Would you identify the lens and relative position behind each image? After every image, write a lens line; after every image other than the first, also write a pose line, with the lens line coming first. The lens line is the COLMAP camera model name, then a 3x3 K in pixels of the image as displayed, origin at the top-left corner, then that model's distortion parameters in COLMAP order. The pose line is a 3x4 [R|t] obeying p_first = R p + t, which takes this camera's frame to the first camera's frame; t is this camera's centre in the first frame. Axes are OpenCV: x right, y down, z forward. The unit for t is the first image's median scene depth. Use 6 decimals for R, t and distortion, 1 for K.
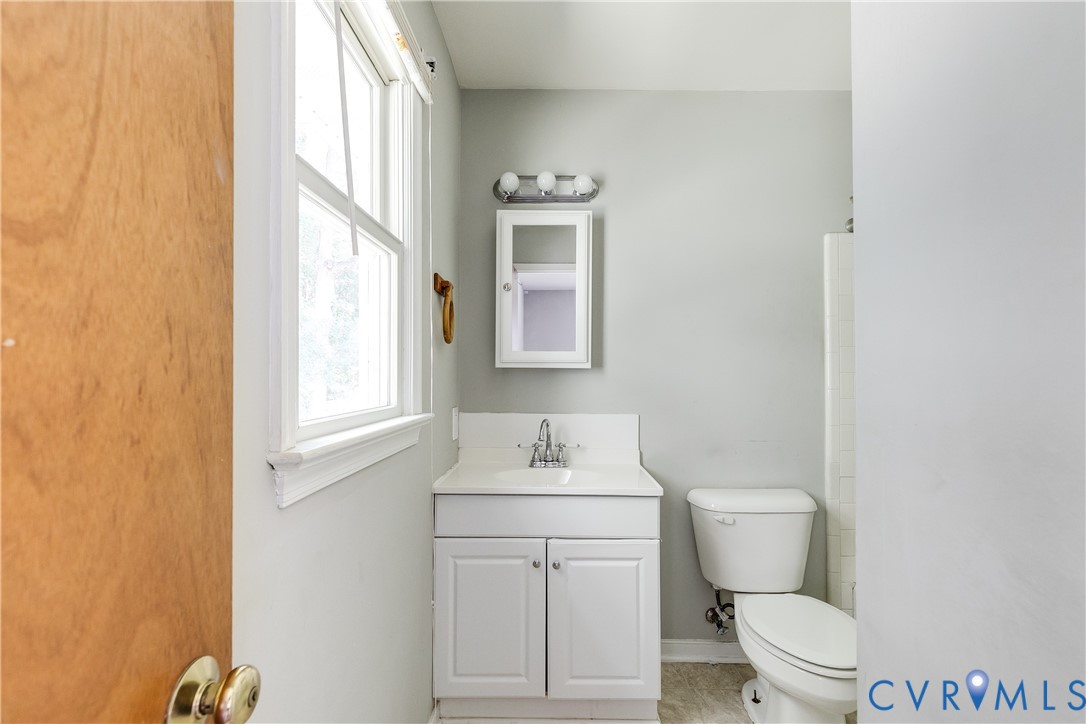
lens RADIAL K [[500.5, 0, 546.4], [0, 500.5, 365.0], [0, 0, 1]] dist [0.004579, -0.000365]
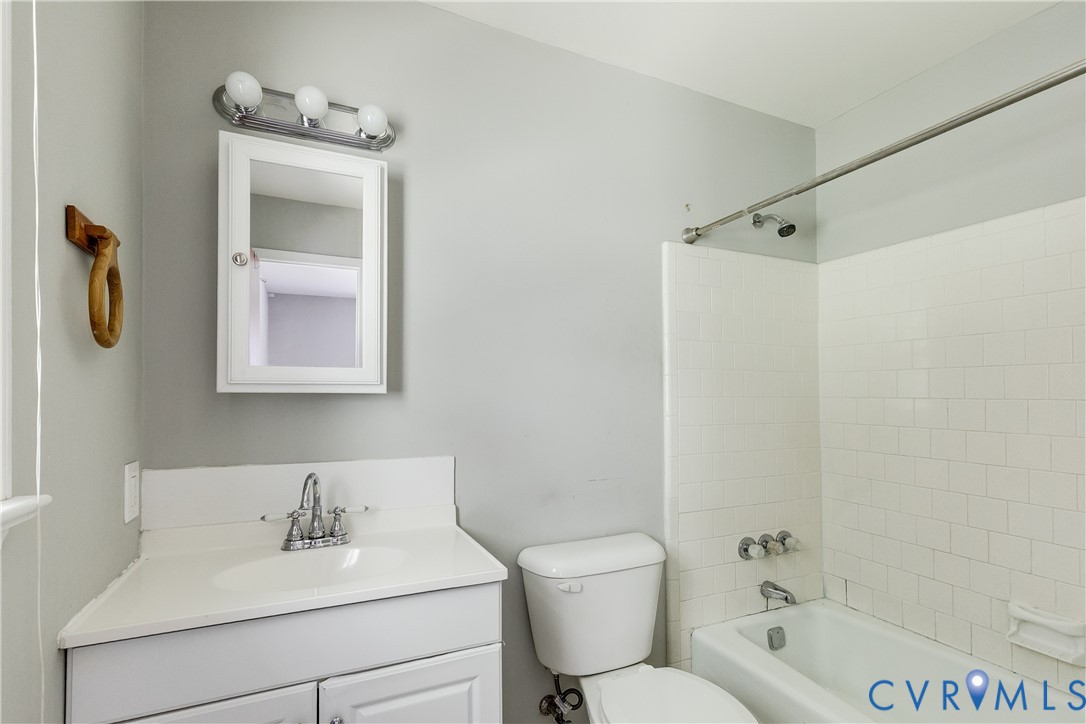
lens RADIAL K [[500.5, 0, 562.1], [0, 500.5, 390.1], [0, 0, 1]] dist [0.004579, -0.000365]
pose [[0.883852, -0.000605, 0.467765, -0.018596], [-0.003510, 0.999962, 0.007926, -0.004141], [-0.467753, -0.008647, 0.883817, 0.294680]]
